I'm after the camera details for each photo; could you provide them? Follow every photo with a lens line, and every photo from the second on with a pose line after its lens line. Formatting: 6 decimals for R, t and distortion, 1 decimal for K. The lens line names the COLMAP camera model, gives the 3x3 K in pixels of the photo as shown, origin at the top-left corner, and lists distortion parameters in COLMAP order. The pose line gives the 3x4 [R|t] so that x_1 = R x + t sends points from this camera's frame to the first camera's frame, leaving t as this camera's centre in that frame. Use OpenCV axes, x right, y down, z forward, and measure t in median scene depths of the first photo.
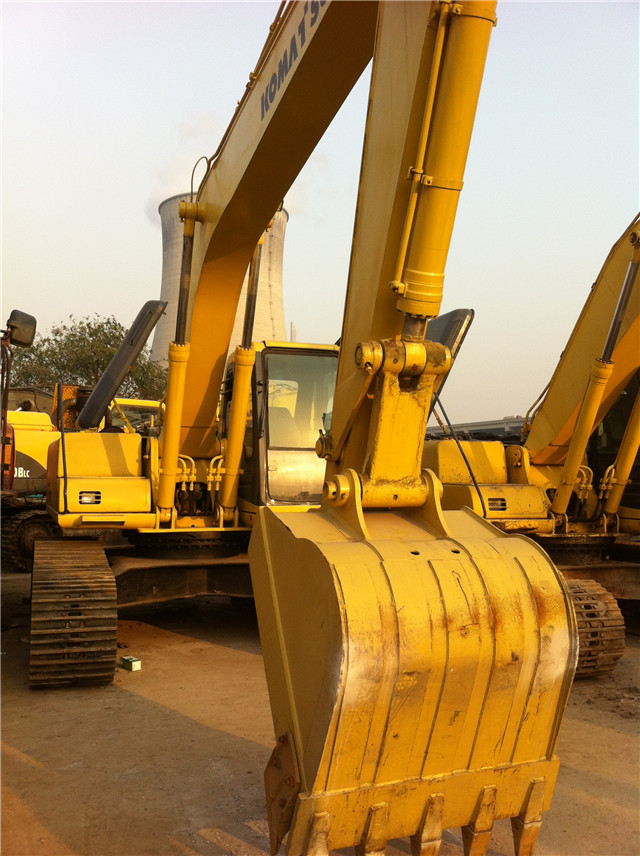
lens RADIAL K [[815.7, 0, 320.0], [0, 815.7, 428.0], [0, 0, 1]] dist [0.017777, -0.003908]
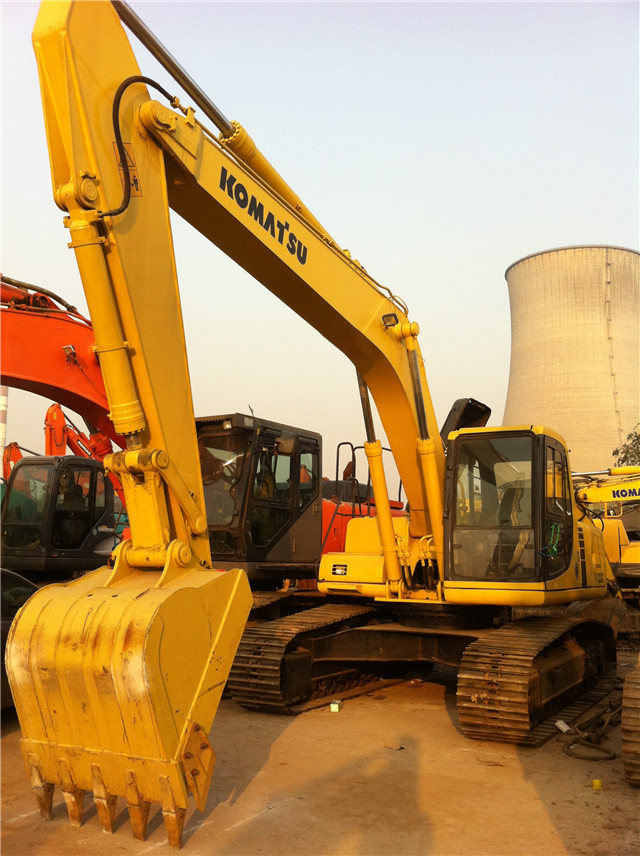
lens RADIAL K [[815.7, 0, 320.0], [0, 815.7, 428.0], [0, 0, 1]] dist [0.017777, -0.003908]
pose [[0.685630, -0.104322, -0.720437, 0.632505], [0.027578, 0.992690, -0.117500, 0.015840], [0.727428, 0.060694, 0.683495, 0.110470]]
